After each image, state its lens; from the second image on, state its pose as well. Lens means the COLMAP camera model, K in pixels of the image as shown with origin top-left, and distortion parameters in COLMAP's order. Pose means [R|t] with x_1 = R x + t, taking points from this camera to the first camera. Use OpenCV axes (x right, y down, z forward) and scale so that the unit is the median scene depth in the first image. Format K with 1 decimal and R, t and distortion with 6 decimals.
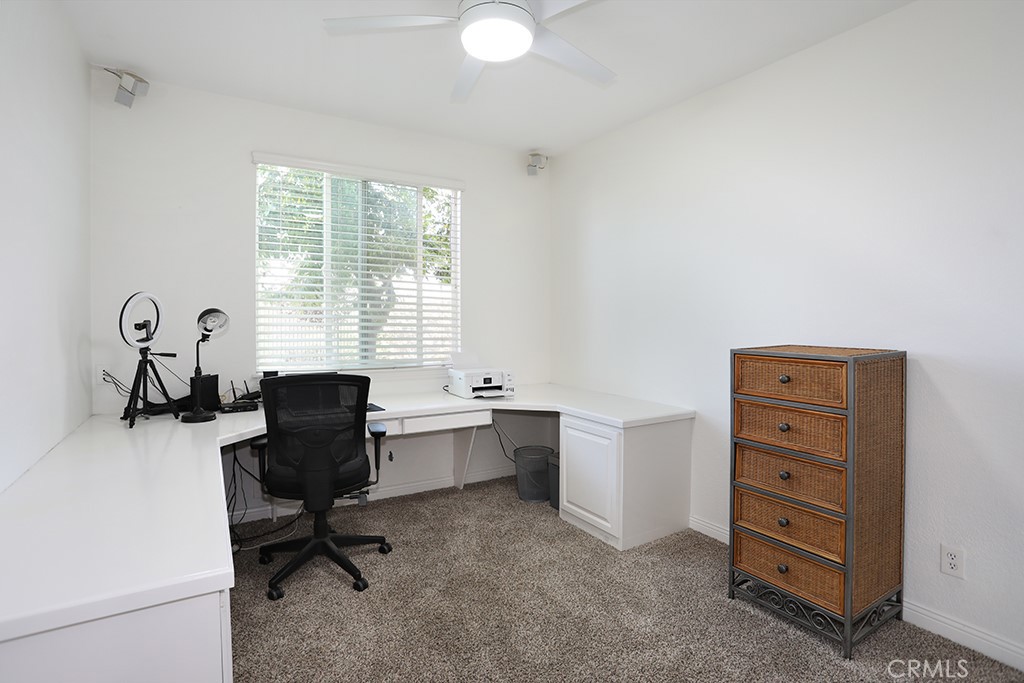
lens RADIAL K [[505.2, 0, 511.7], [0, 505.2, 320.2], [0, 0, 1]] dist [-0.061167, 0.029103]
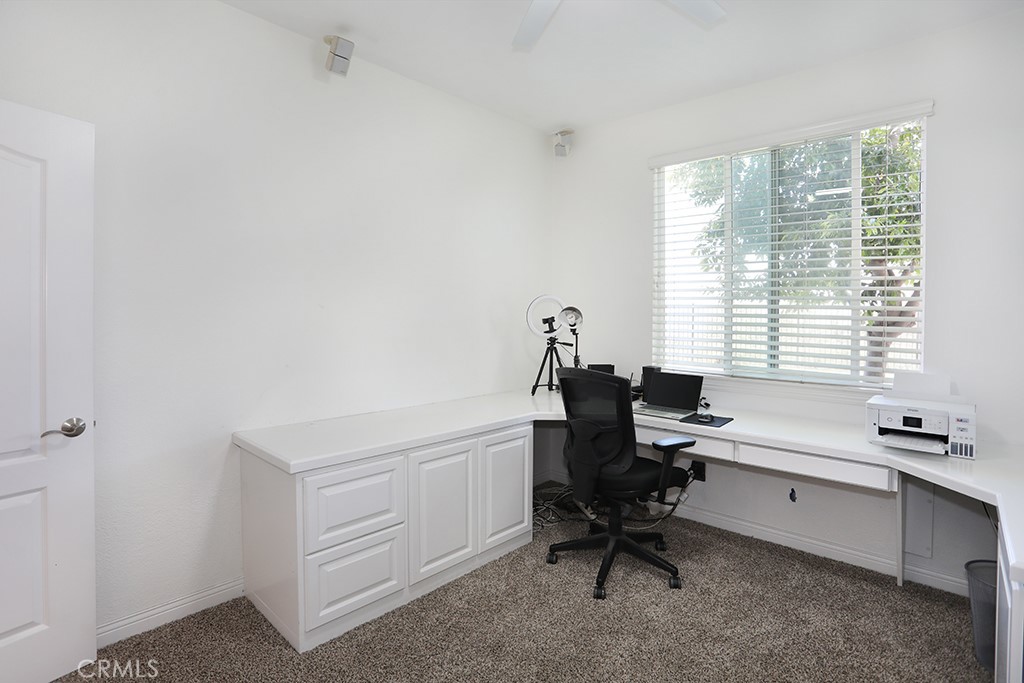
lens RADIAL K [[505.2, 0, 511.7], [0, 505.2, 320.2], [0, 0, 1]] dist [-0.061167, 0.029103]
pose [[0.296200, 0.011129, -0.955061, 0.392863], [-0.016207, 0.999847, 0.006624, 0.001639], [0.954988, 0.013517, 0.296335, 0.383665]]
